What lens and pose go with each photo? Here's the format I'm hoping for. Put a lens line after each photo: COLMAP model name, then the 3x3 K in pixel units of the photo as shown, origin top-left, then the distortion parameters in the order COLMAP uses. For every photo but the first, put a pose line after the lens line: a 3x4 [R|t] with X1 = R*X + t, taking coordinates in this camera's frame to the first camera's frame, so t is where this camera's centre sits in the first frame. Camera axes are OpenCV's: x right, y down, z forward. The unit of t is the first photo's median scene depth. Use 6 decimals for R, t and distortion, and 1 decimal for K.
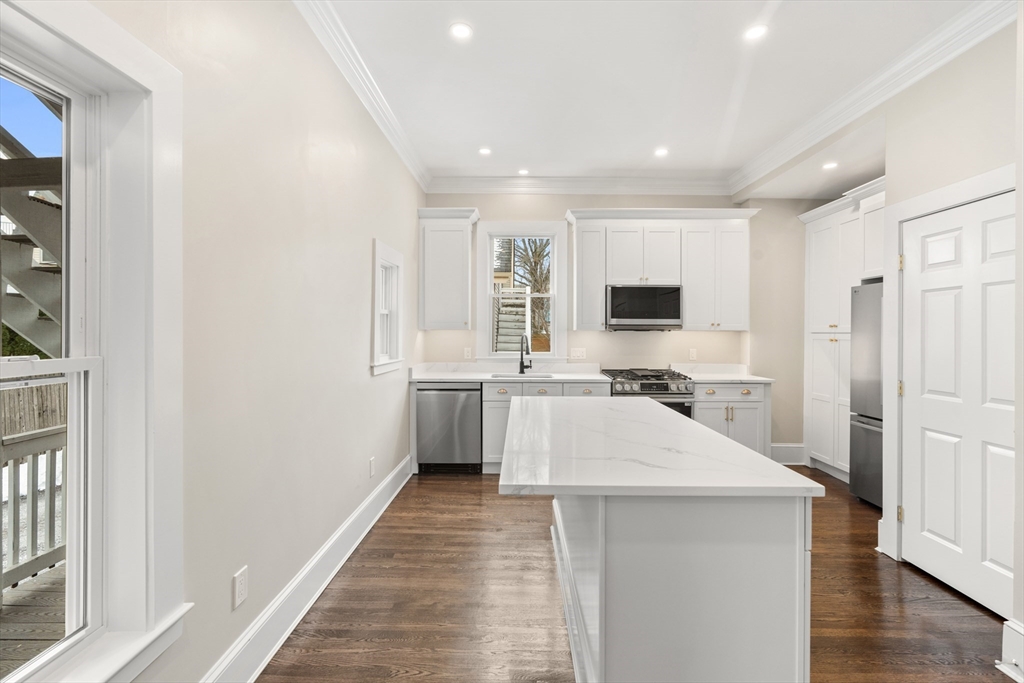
lens RADIAL K [[466.2, 0, 509.0], [0, 466.2, 332.7], [0, 0, 1]] dist [-0.010061, 0.003553]
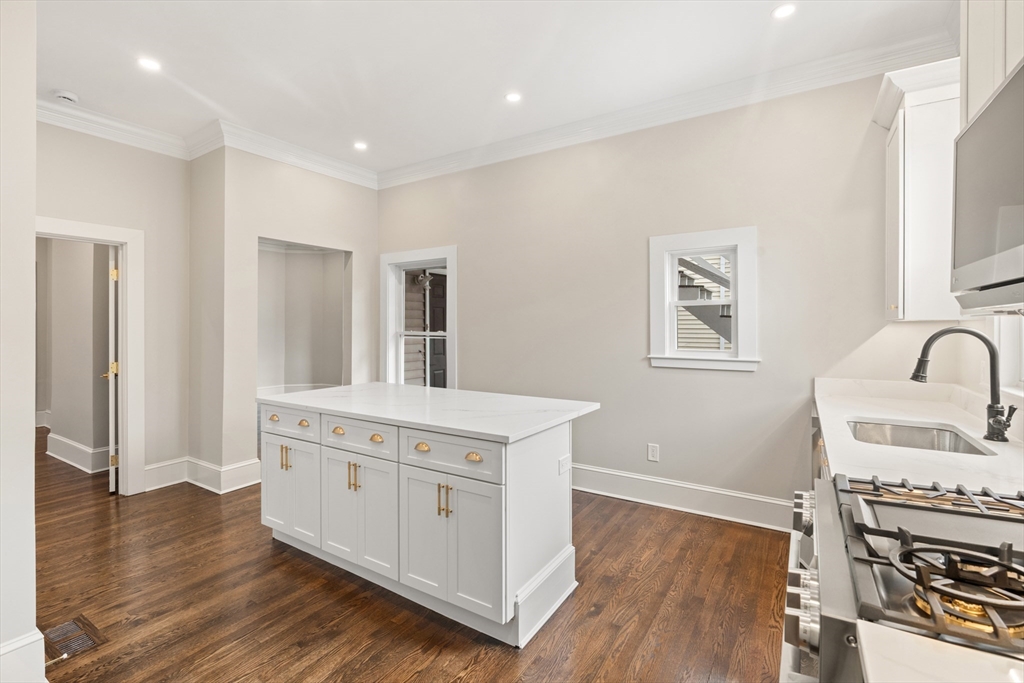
lens RADIAL K [[466.2, 0, 515.4], [0, 466.2, 326.8], [0, 0, 1]] dist [-0.010061, 0.003553]
pose [[-0.517650, 0.000637, -0.855592, 0.579026], [-0.000640, 0.999999, 0.001132, 0.000183], [0.855592, 0.001134, -0.517649, 0.956274]]
